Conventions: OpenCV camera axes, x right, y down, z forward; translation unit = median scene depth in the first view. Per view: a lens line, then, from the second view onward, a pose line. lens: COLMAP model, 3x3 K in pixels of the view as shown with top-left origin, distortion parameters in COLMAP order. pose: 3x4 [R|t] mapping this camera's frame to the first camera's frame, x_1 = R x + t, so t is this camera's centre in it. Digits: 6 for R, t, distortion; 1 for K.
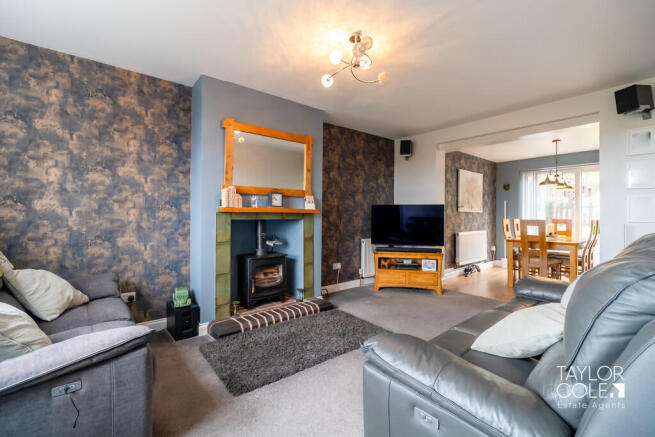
lens RADIAL K [[285.9, 0, 326.3], [0, 285.9, 215.0], [0, 0, 1]] dist [-0.002162, -0.000138]
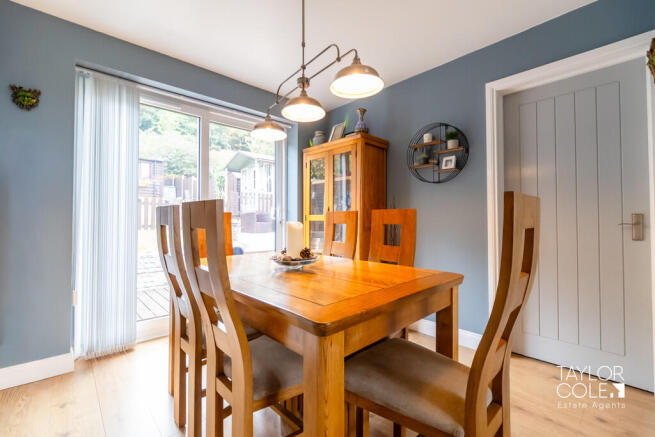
lens RADIAL K [[285.9, 0, 326.3], [0, 285.9, 215.0], [0, 0, 1]] dist [-0.002162, -0.000138]
pose [[-0.055113, 0.017564, 0.998326, 0.523396], [-0.004183, 0.999832, -0.017822, 0.032181], [-0.998471, -0.005158, -0.055031, 1.111888]]
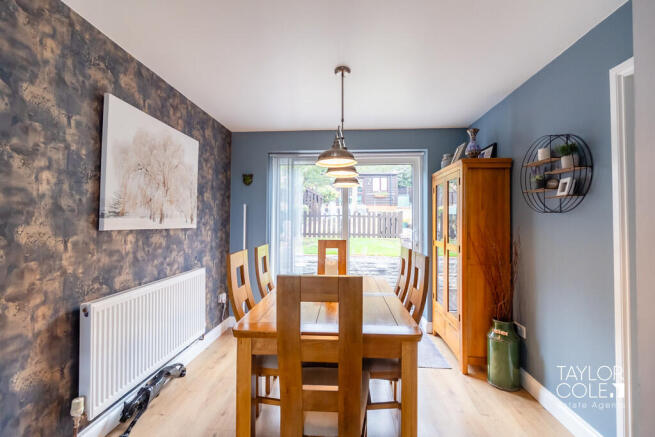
lens RADIAL K [[285.9, 0, 326.3], [0, 285.9, 215.0], [0, 0, 1]] dist [-0.002162, -0.000138]
pose [[0.691340, 0.017954, 0.722307, 0.531726], [-0.006106, 0.999801, -0.019008, -0.031419], [-0.722504, 0.008730, 0.691312, 0.801095]]
